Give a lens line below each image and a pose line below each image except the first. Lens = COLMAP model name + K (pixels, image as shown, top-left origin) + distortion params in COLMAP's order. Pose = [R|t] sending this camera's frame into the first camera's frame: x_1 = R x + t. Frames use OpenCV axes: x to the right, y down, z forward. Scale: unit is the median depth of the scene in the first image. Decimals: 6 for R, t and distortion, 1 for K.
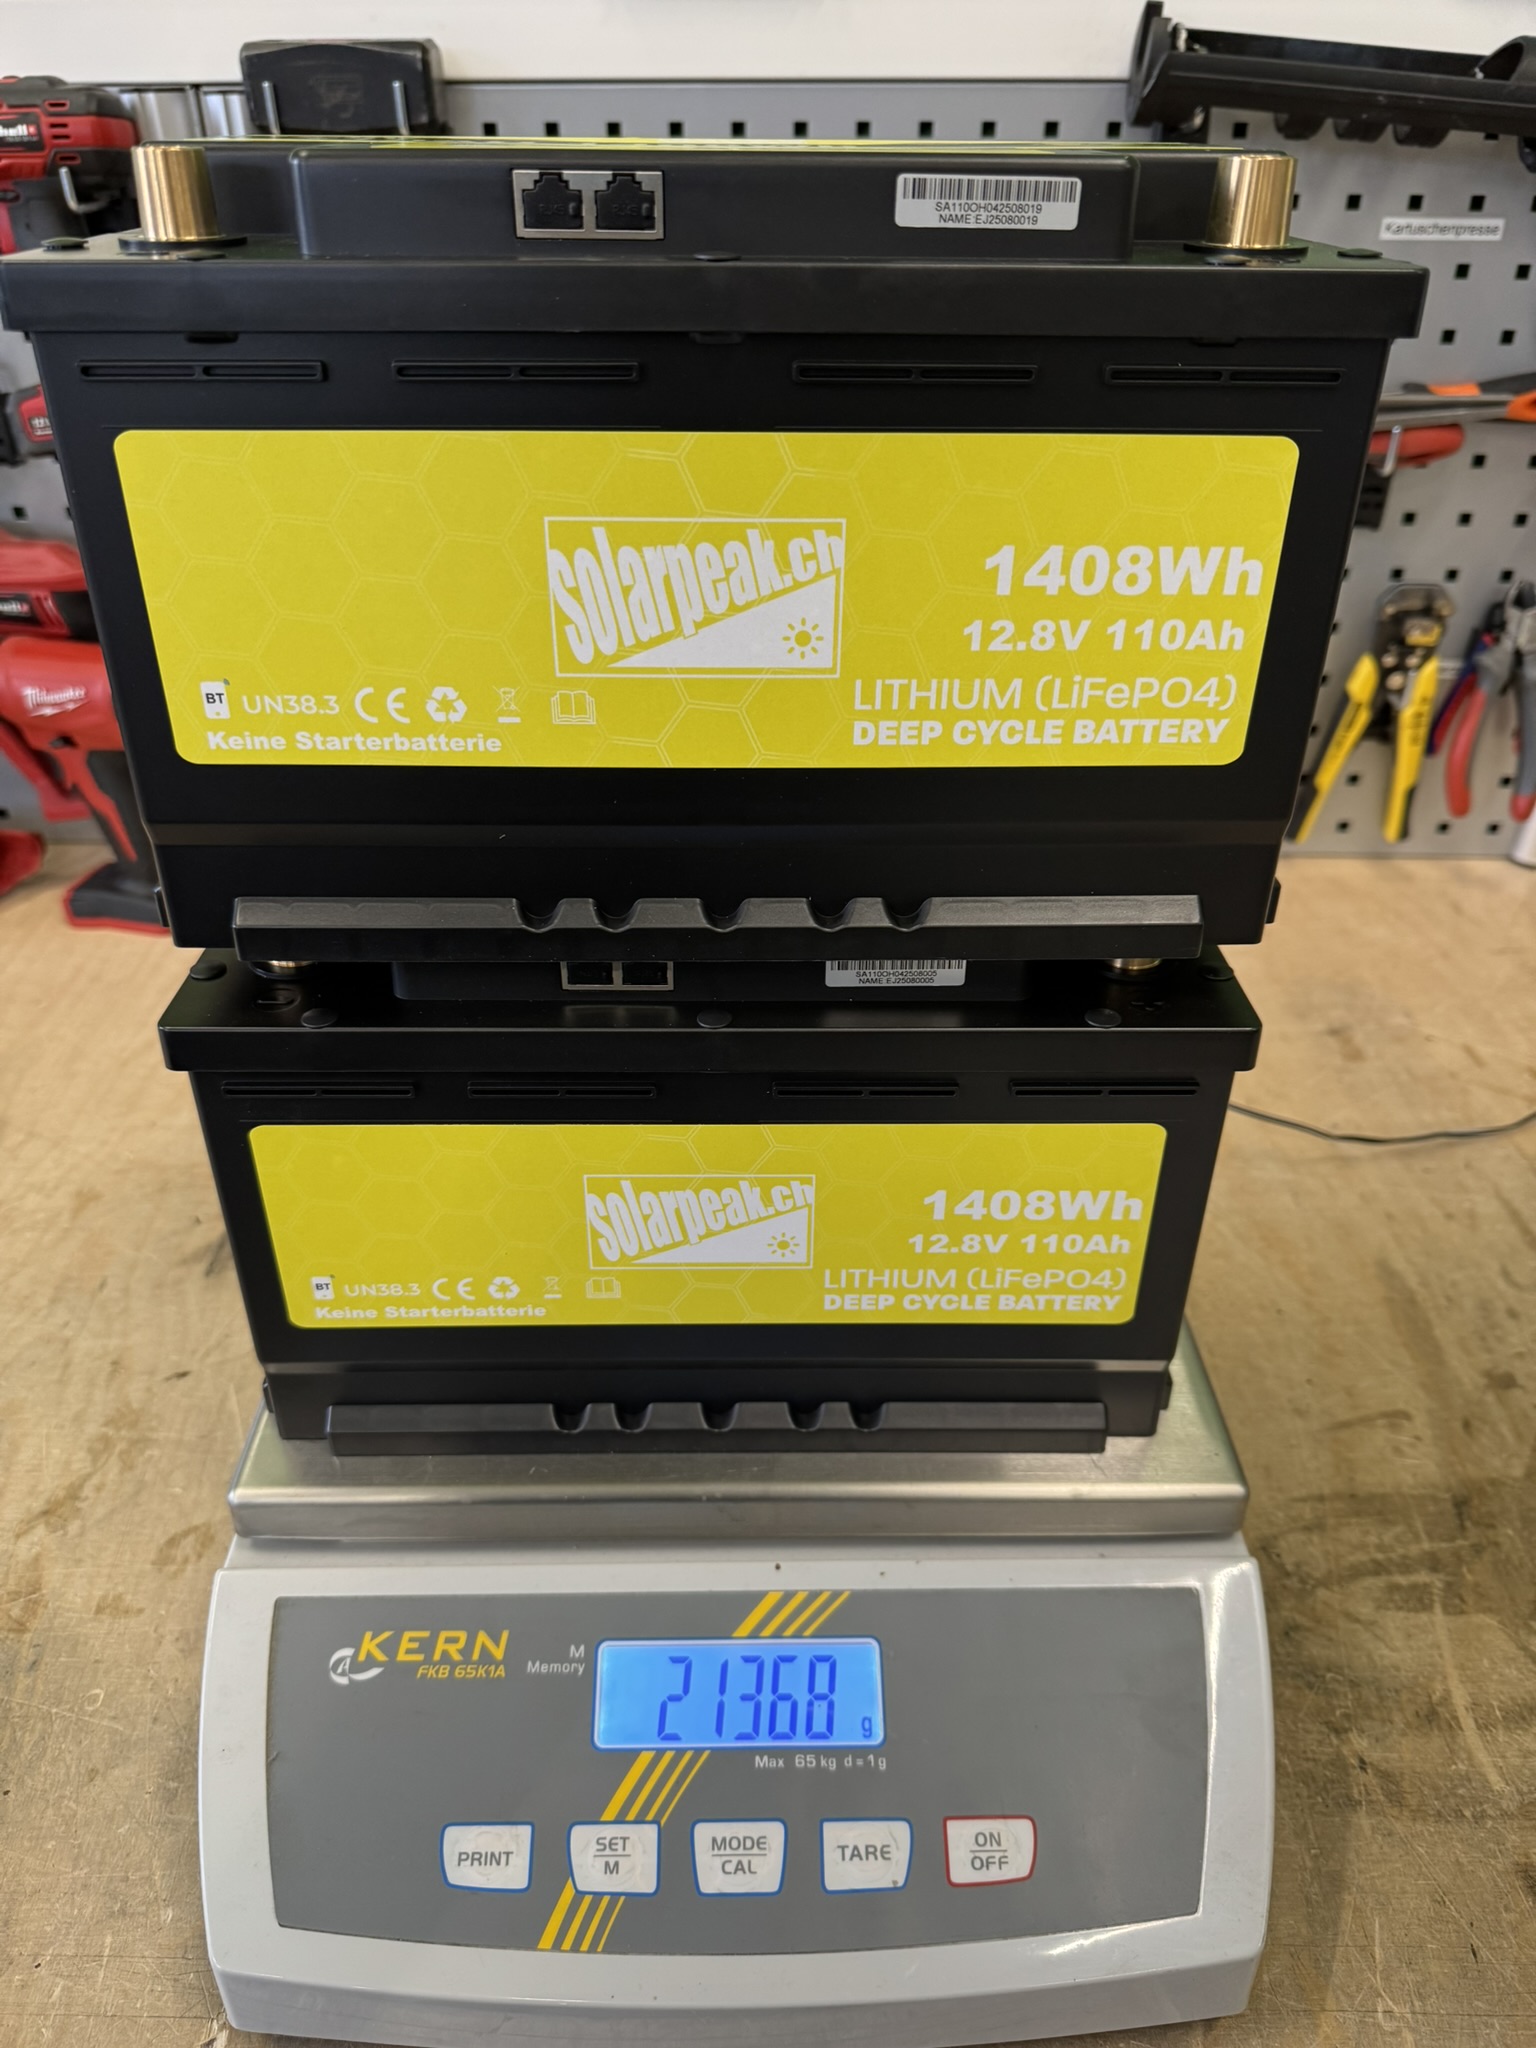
lens RADIAL K [[1480.4, 0, 784.1], [0, 1480.4, 1005.6], [0, 0, 1]] dist [-0.007176, -0.006378]
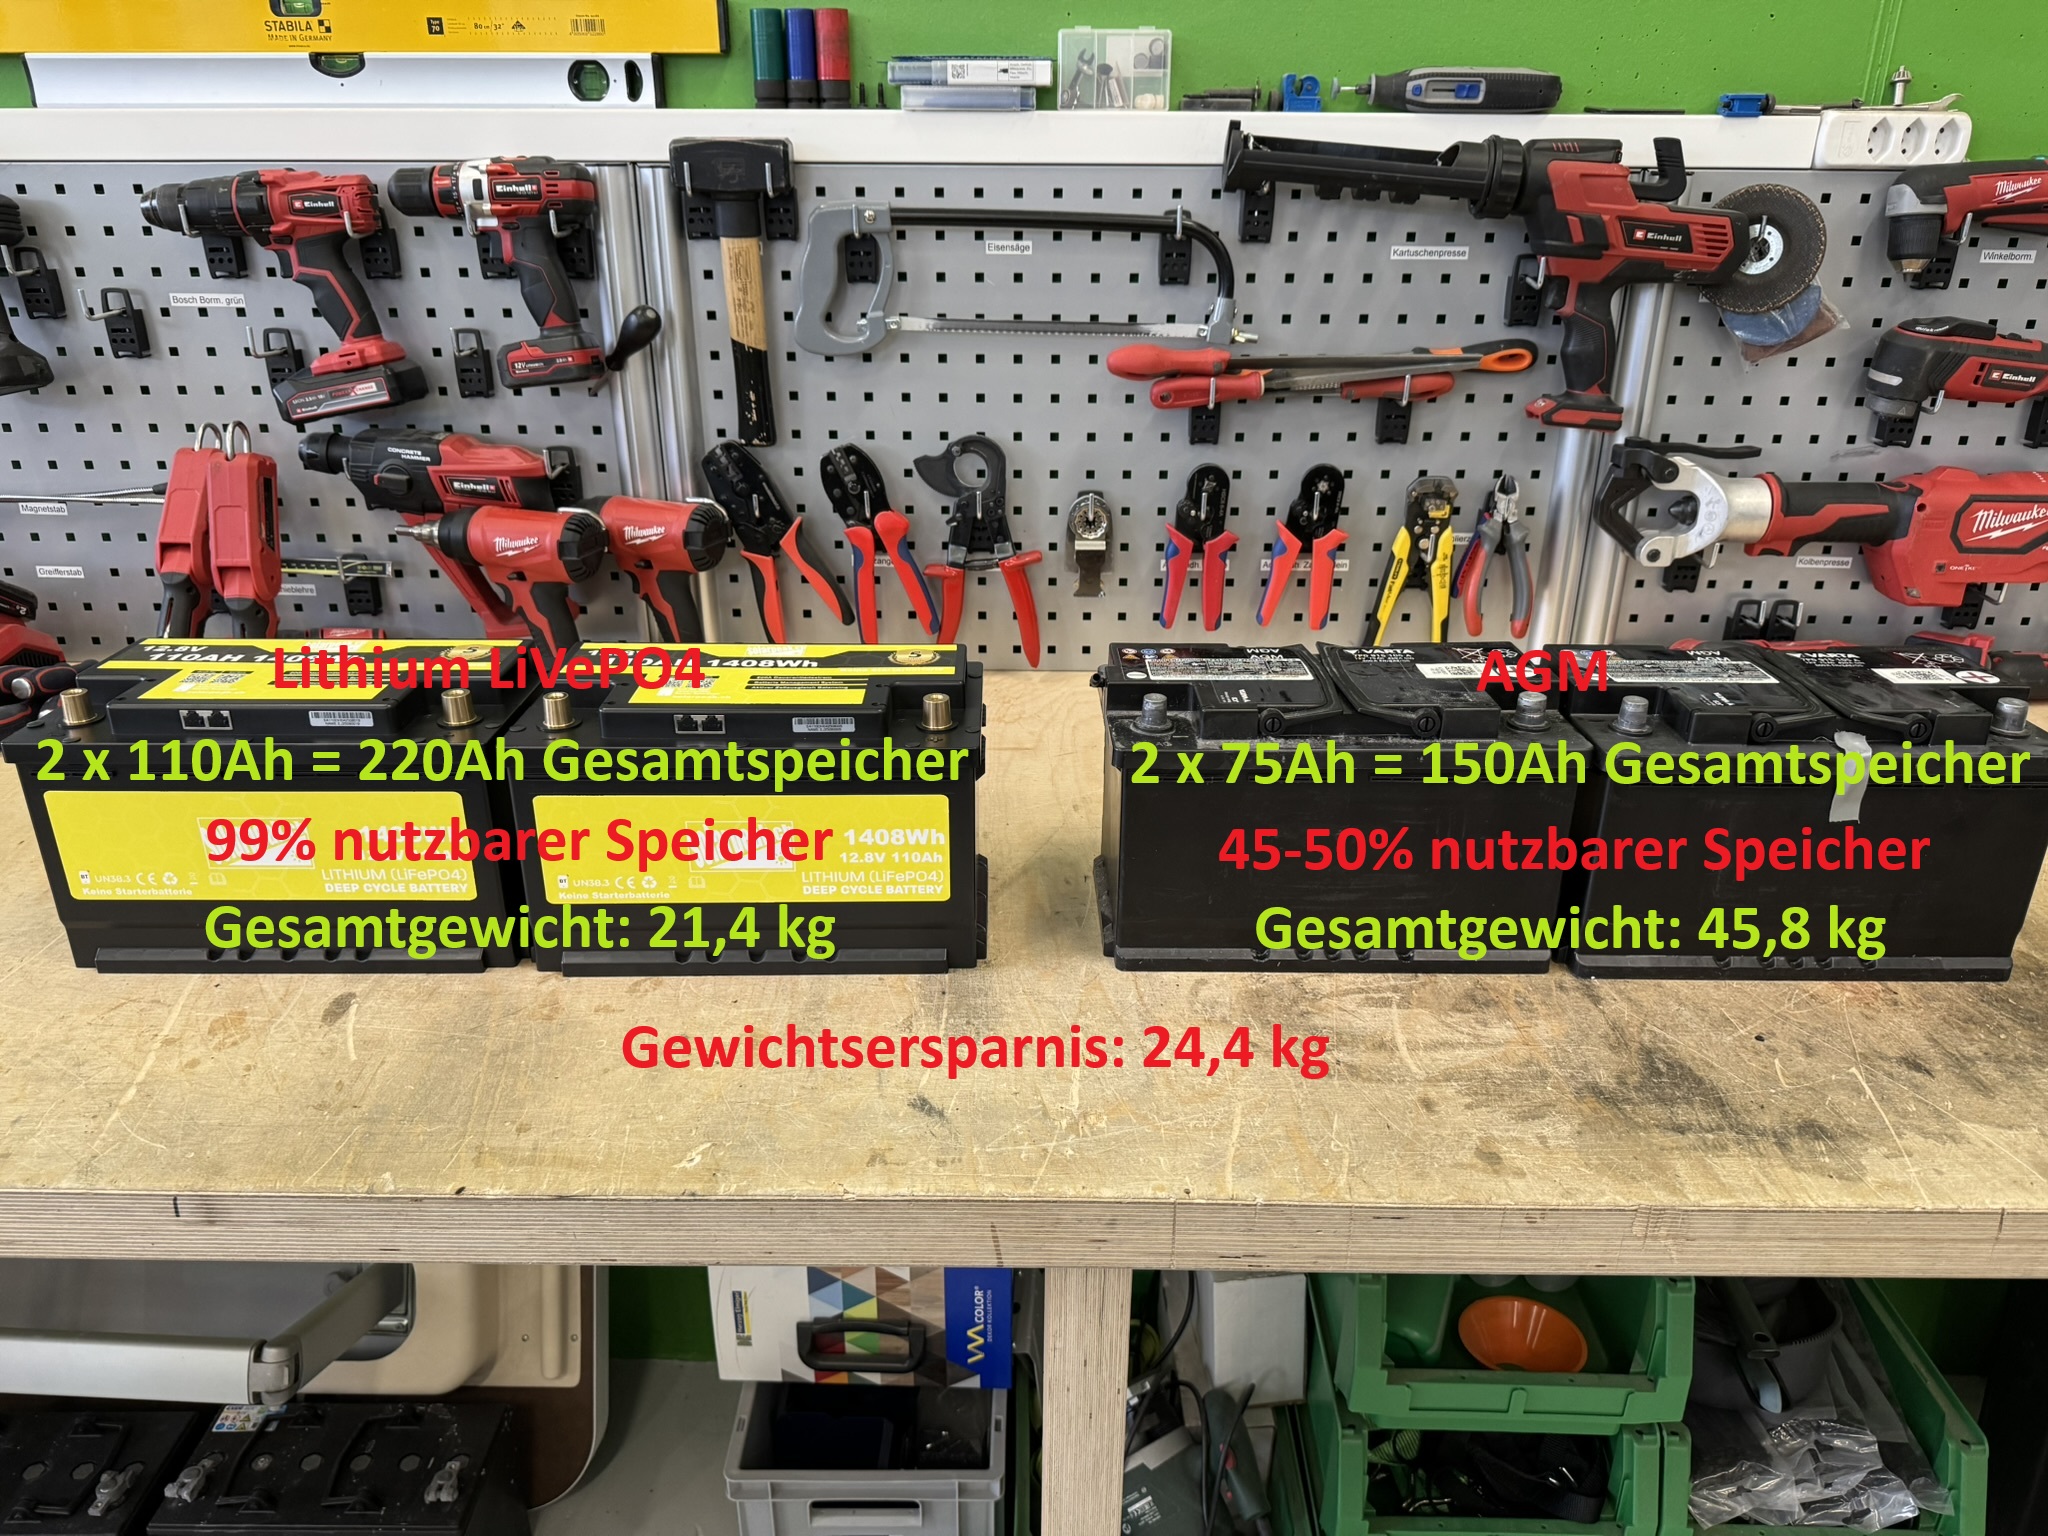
lens RADIAL K [[1480.4, 0, 1013.7], [0, 1480.4, 769.3], [0, 0, 1]] dist [-0.007176, -0.006378]
pose [[0.999966, 0.003720, 0.007383, -0.004313], [-0.002491, 0.987115, -0.159993, 0.319004], [-0.007883, 0.159969, 0.987091, -0.548618]]
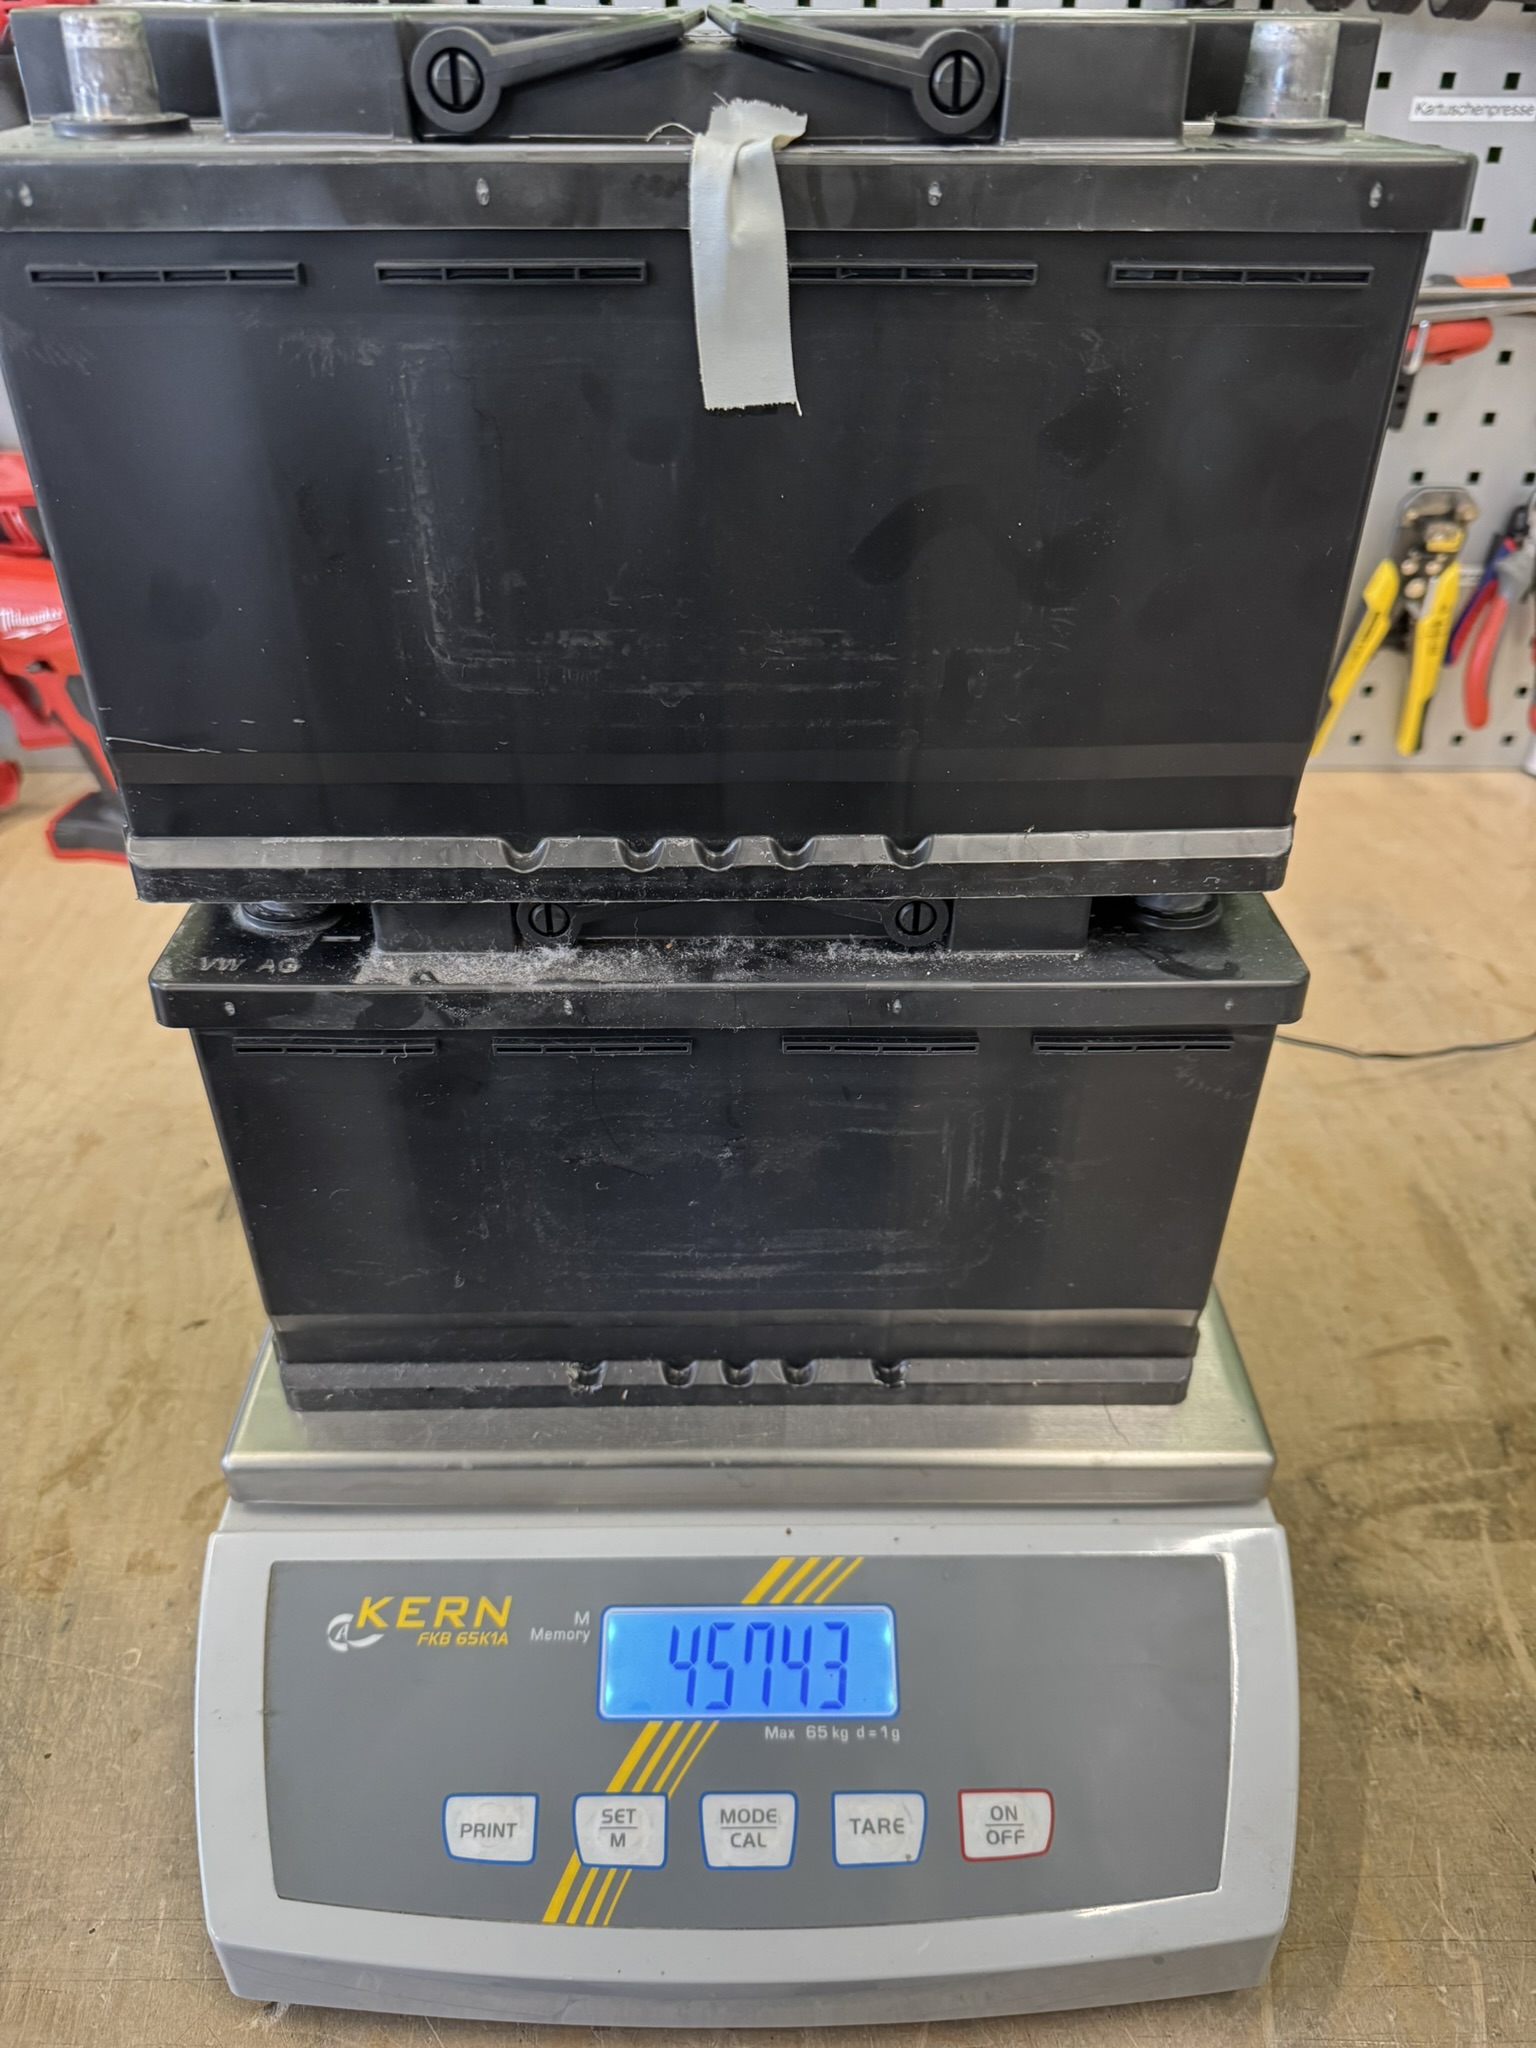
lens RADIAL K [[1480.4, 0, 784.9], [0, 1480.4, 1006.3], [0, 0, 1]] dist [-0.007176, -0.006378]
pose [[0.999677, -0.014826, 0.020627, -0.035073], [0.013567, 0.998112, 0.059908, -0.011717], [-0.021476, -0.059609, 0.997991, 0.027507]]
